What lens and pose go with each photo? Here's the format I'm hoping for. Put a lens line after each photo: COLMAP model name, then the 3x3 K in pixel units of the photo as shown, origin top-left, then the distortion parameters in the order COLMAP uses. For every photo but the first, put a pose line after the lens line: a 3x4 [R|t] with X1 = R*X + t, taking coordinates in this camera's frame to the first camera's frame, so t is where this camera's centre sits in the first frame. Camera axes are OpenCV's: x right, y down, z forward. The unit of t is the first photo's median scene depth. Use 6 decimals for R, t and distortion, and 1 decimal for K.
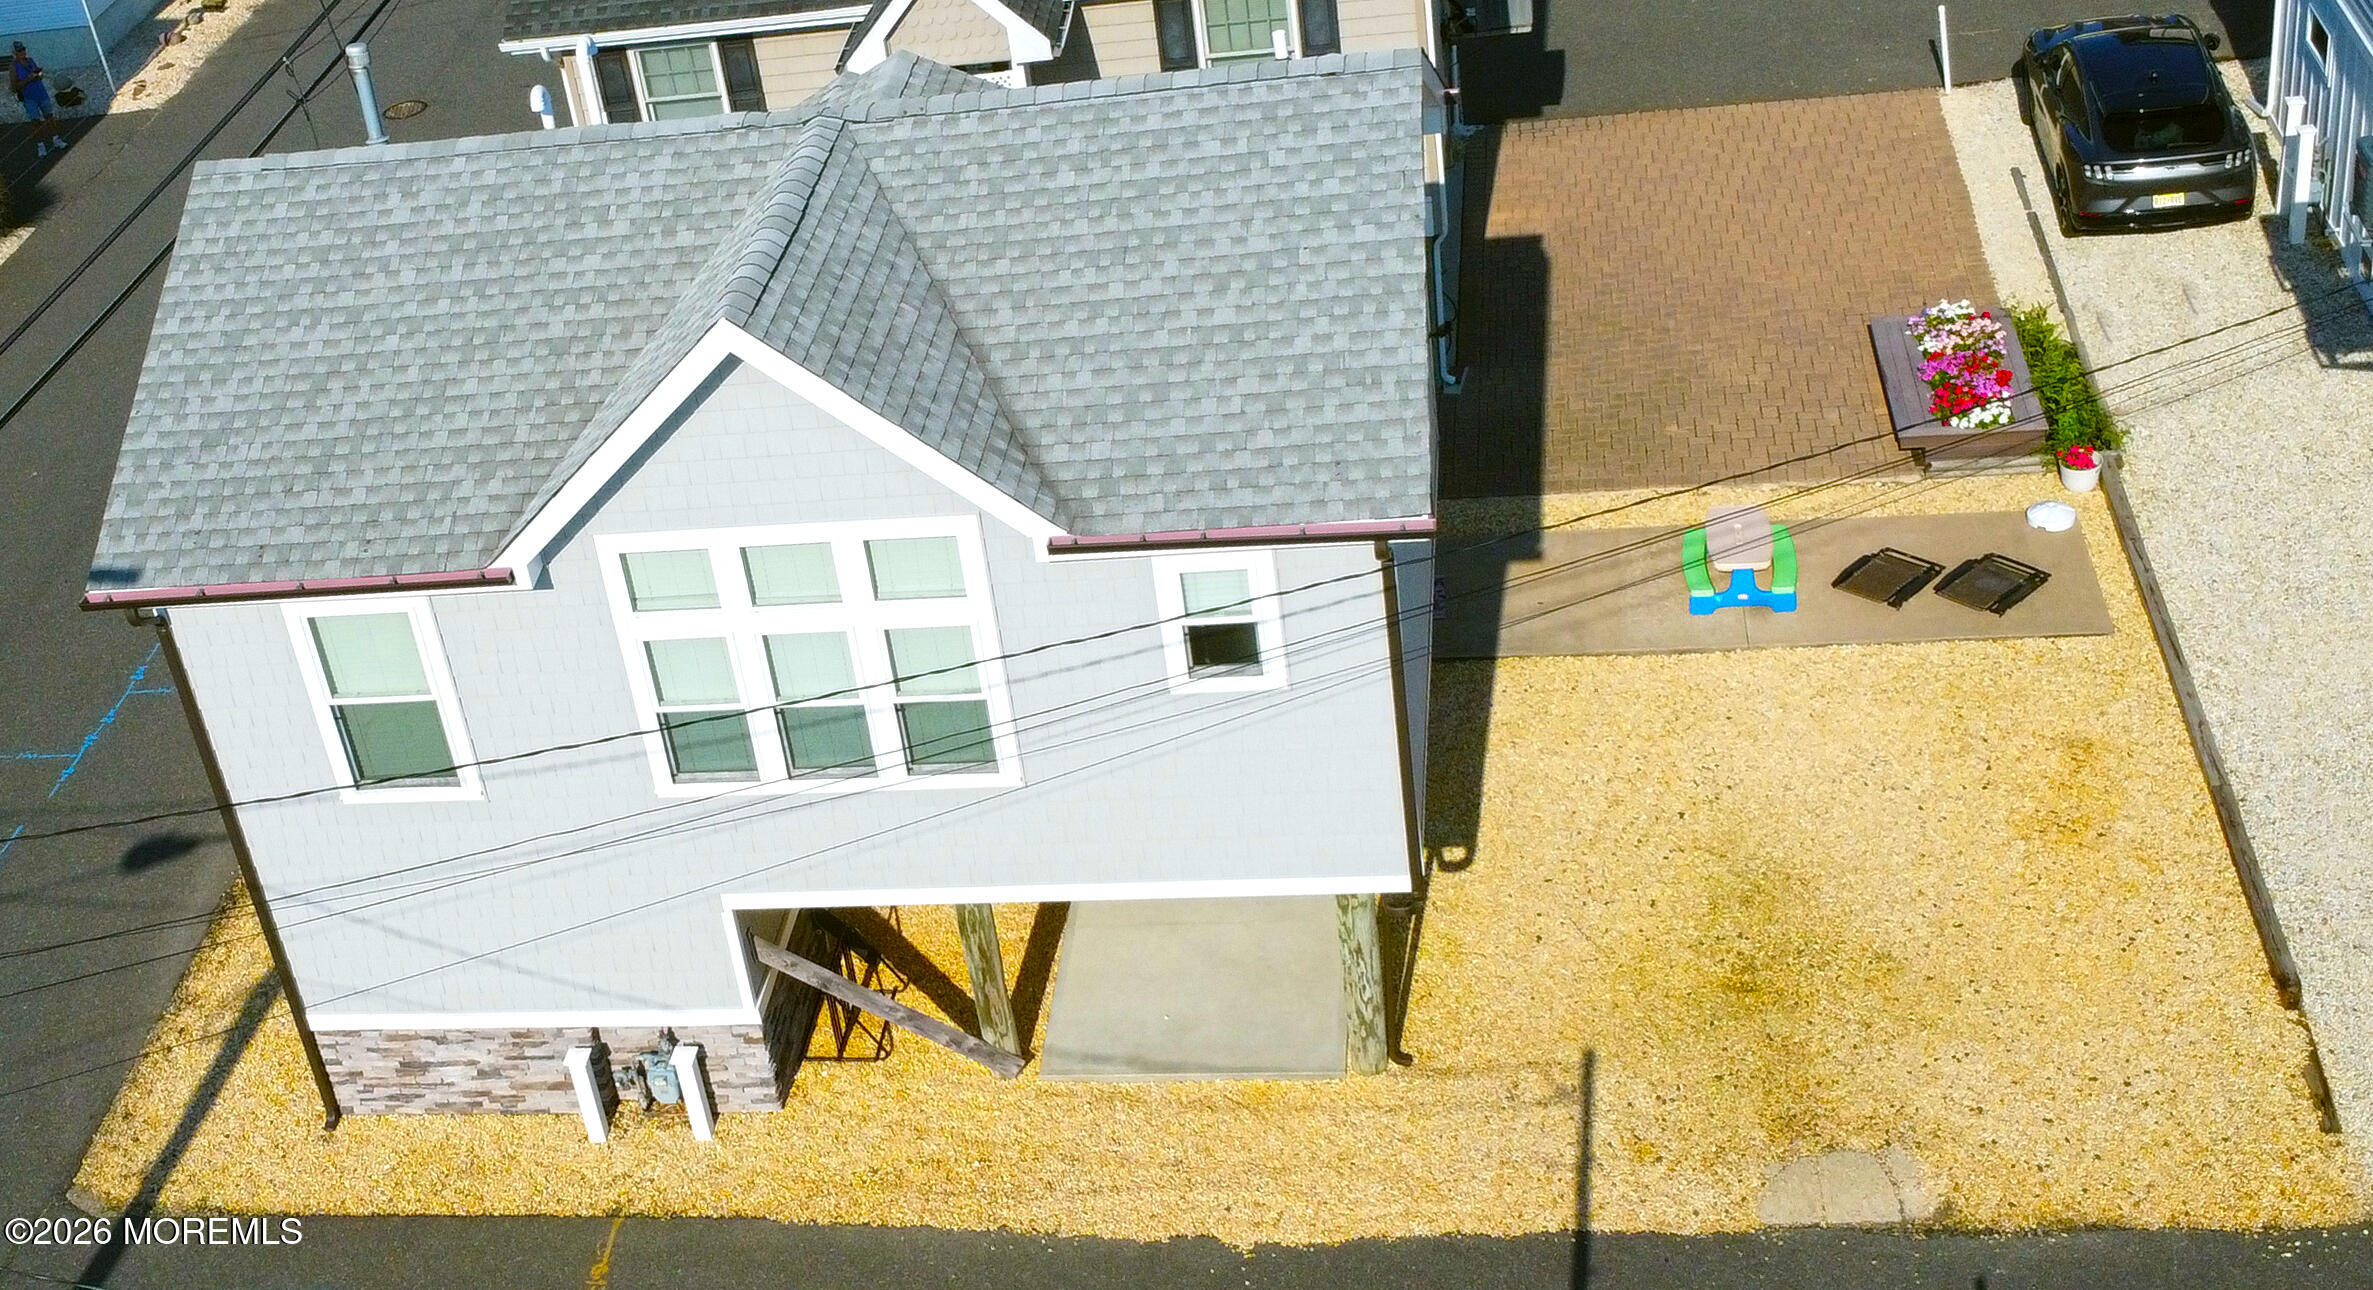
lens RADIAL K [[2848.7, 0, 1172.3], [0, 2848.7, 574.9], [0, 0, 1]] dist [-0.006555, 0.000000]
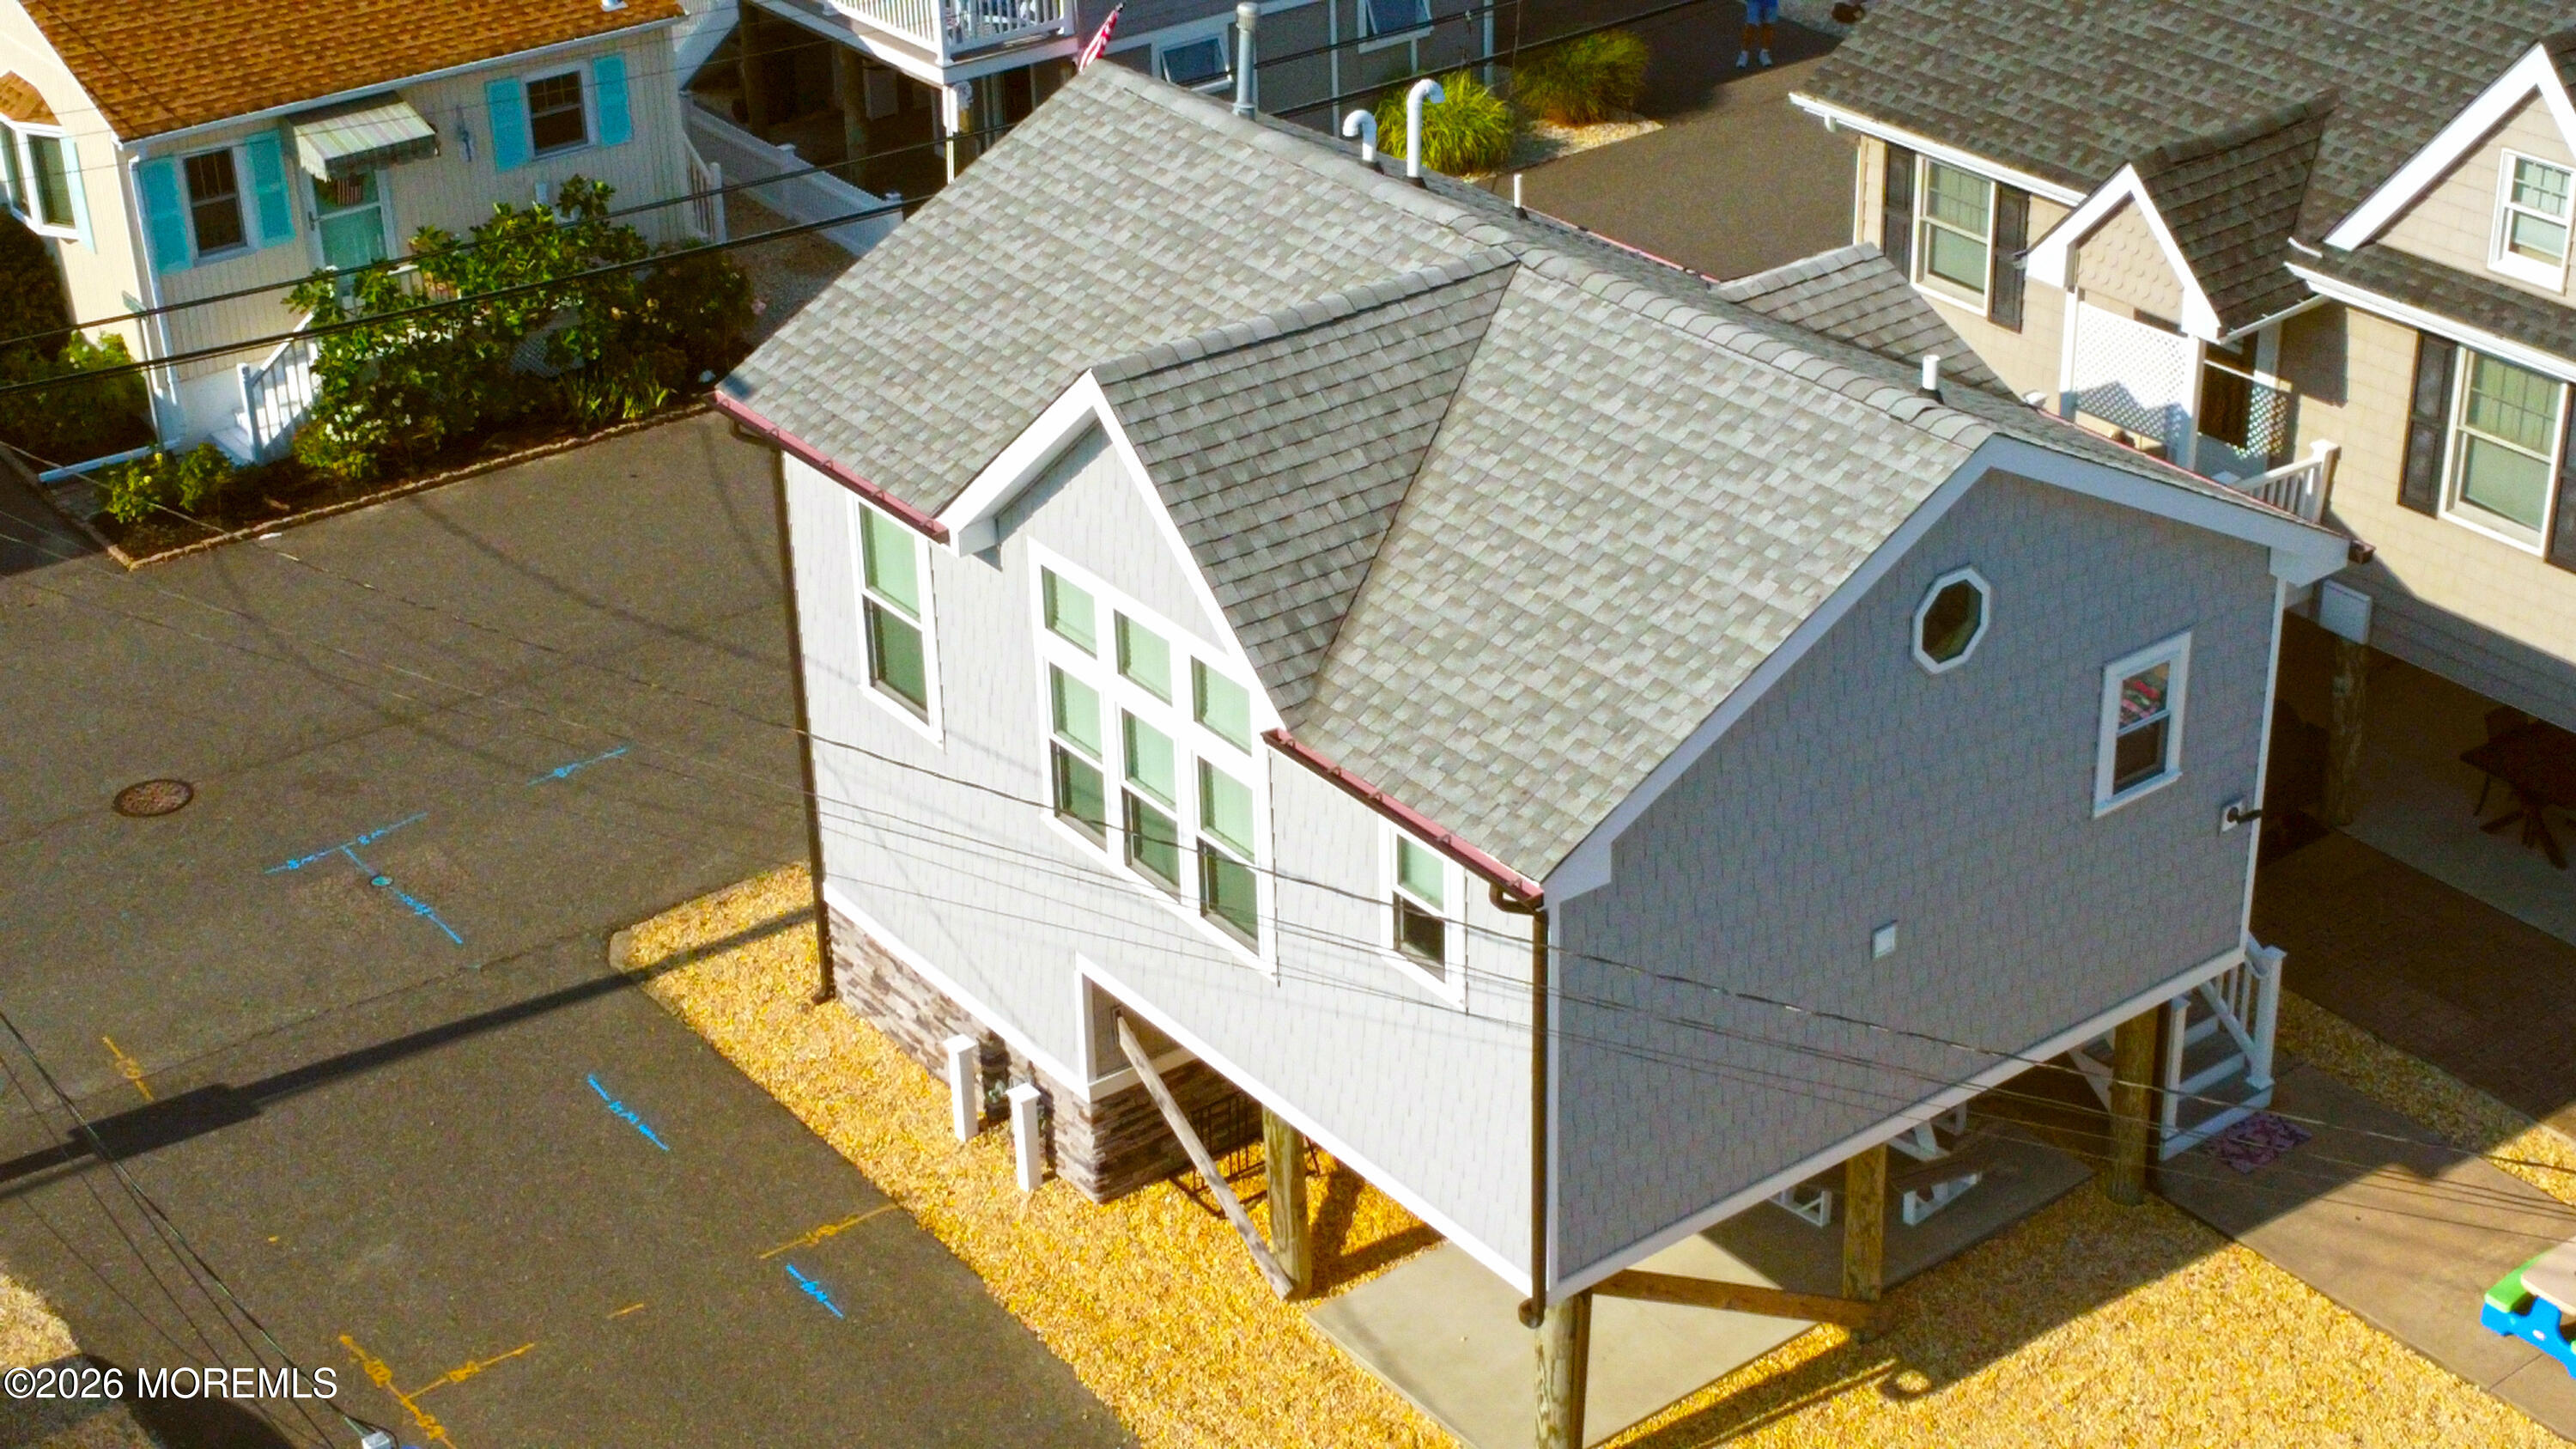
lens RADIAL K [[3619.6, 0, 1315.5], [0, 3619.6, 792.0], [0, 0, 1]] dist [-0.030038, 0.000000]
pose [[0.736582, 0.454300, -0.501057, 0.479284], [-0.446166, 0.883151, 0.144848, -0.144780], [0.508314, 0.116862, 0.853206, 0.006641]]
